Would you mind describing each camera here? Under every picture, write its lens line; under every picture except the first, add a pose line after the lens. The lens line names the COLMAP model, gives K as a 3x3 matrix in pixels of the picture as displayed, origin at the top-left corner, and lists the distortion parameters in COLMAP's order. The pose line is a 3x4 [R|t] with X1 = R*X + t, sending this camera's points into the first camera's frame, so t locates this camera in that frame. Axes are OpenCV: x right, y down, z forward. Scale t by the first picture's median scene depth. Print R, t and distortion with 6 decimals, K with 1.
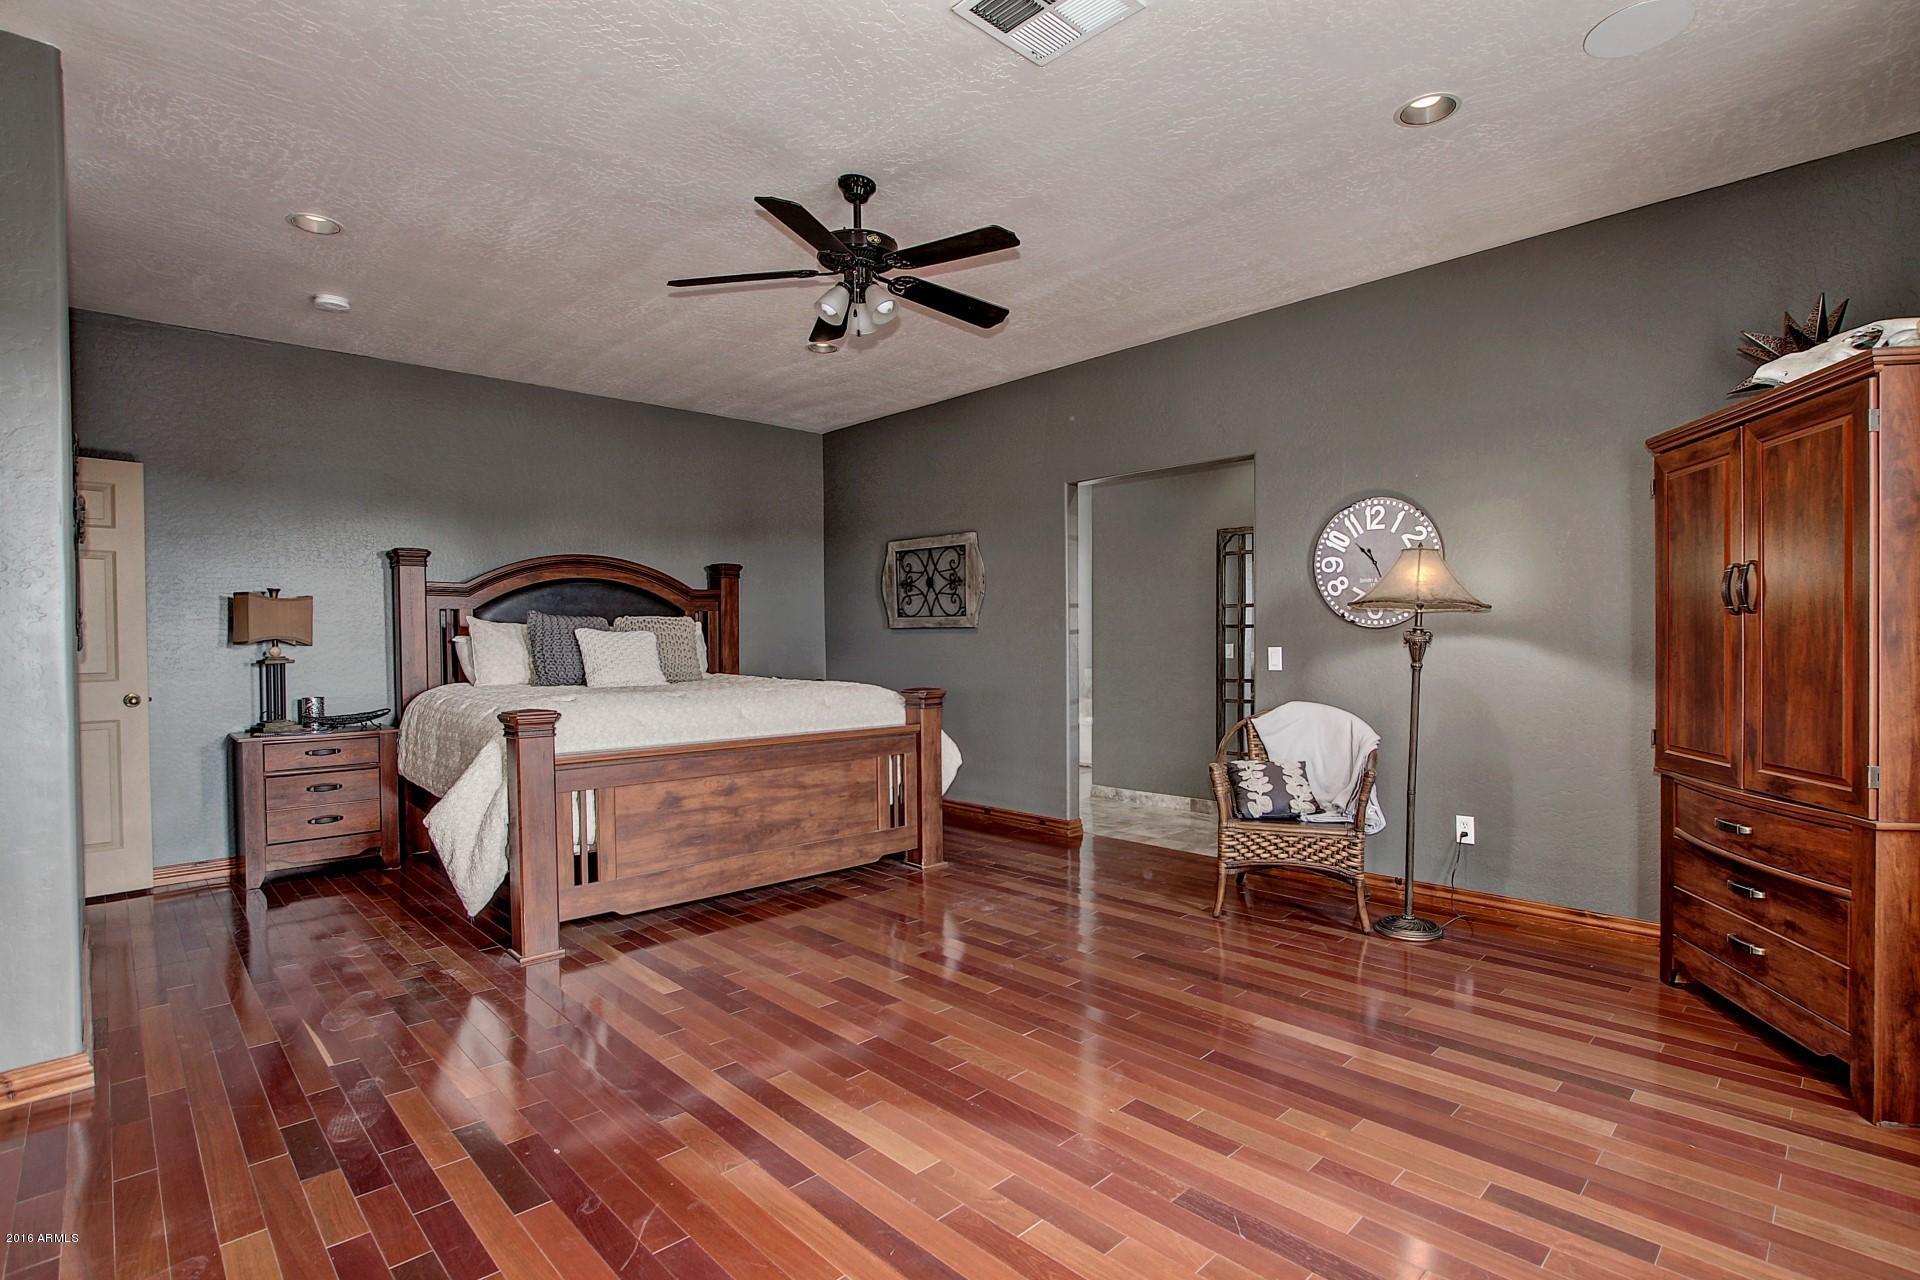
lens RADIAL K [[892.9, 0, 971.8], [0, 892.9, 658.1], [0, 0, 1]] dist [-0.020773, 0.000334]
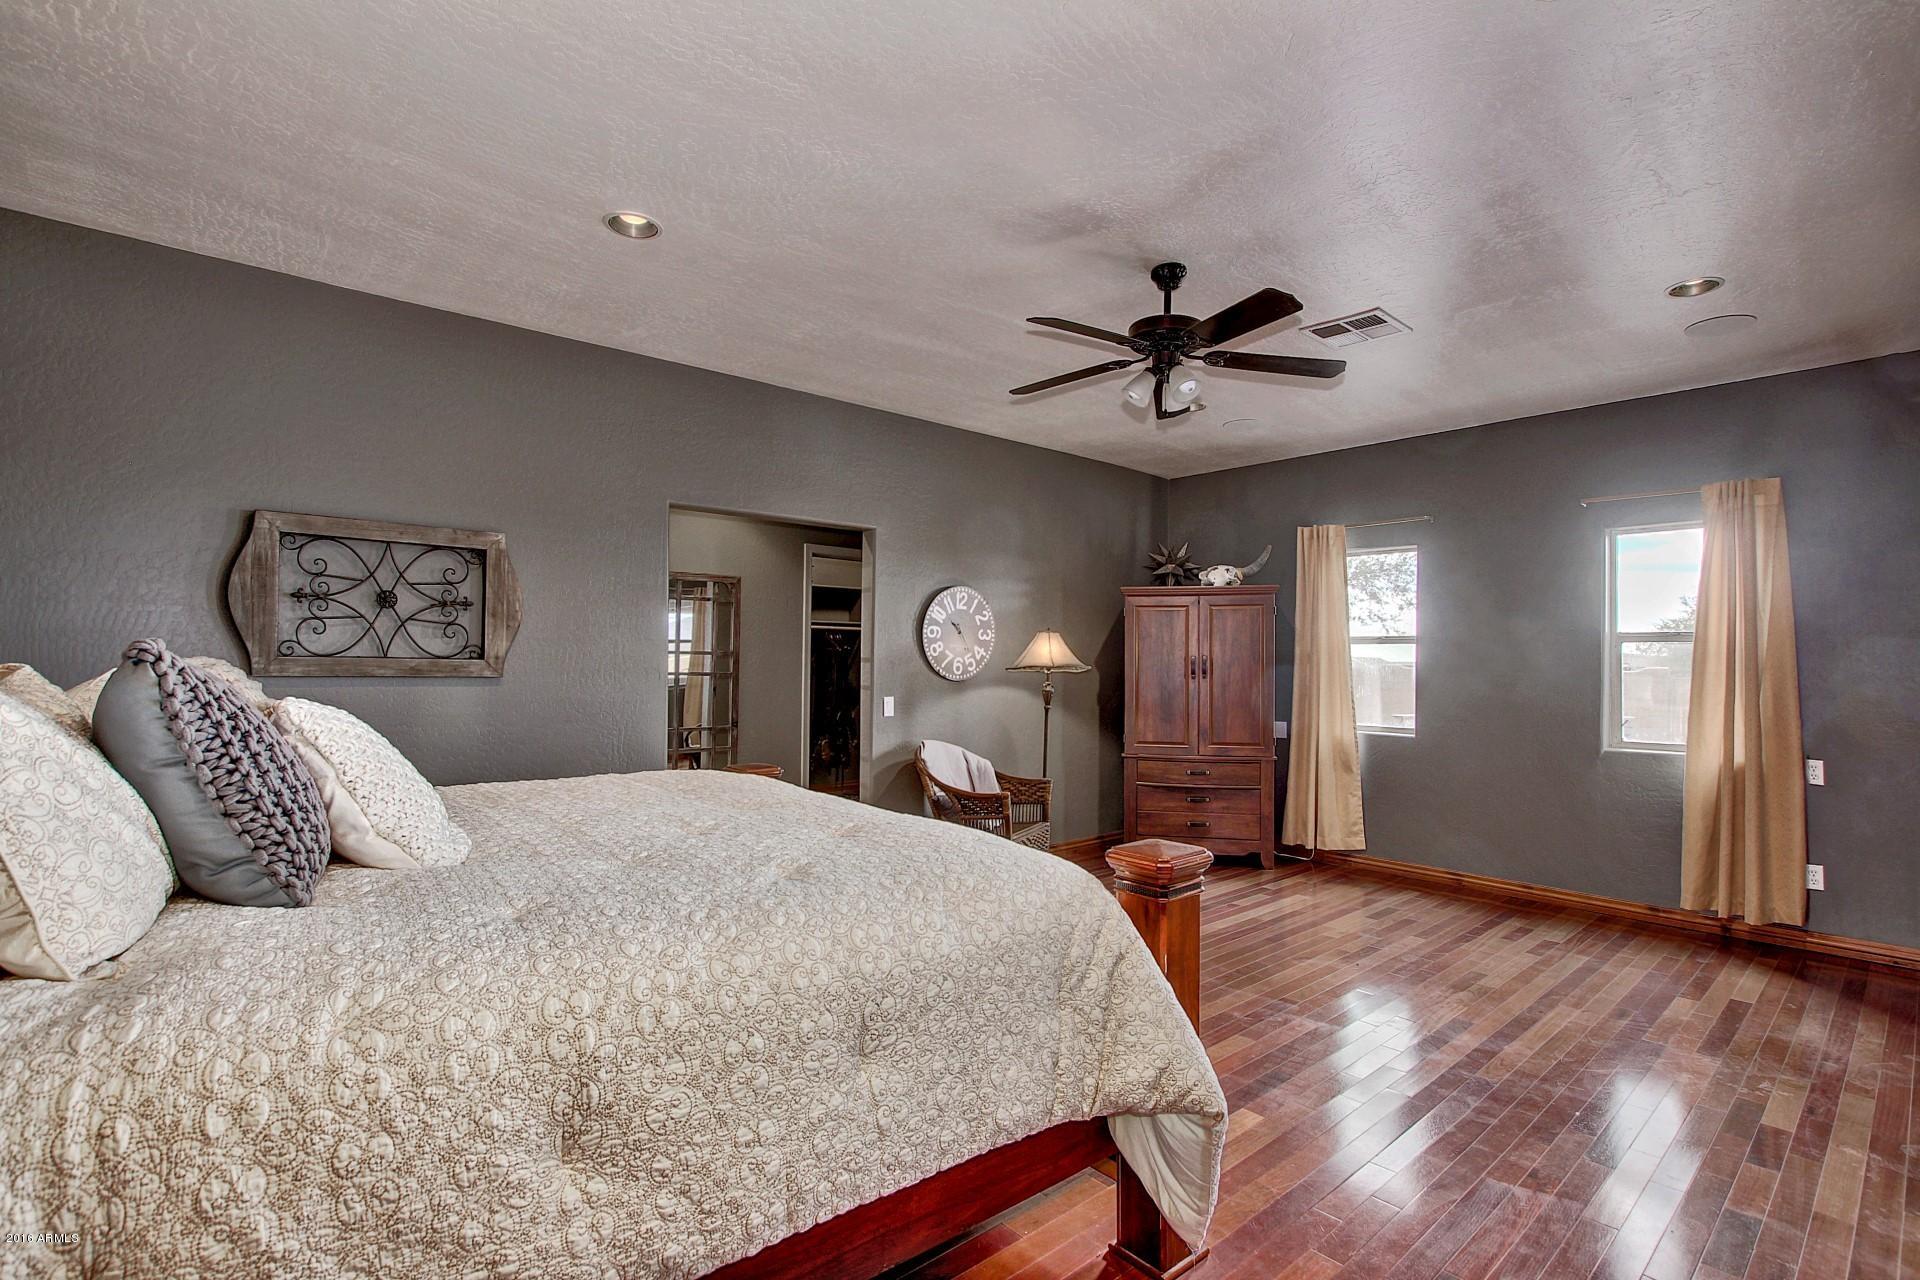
lens RADIAL K [[892.9, 0, 971.8], [0, 892.9, 658.1], [0, 0, 1]] dist [-0.020773, 0.000334]
pose [[0.065882, 0.014139, 0.997727, -0.875642], [0.016971, 0.999739, -0.015288, -0.046198], [-0.997683, 0.017939, 0.065625, 0.857966]]
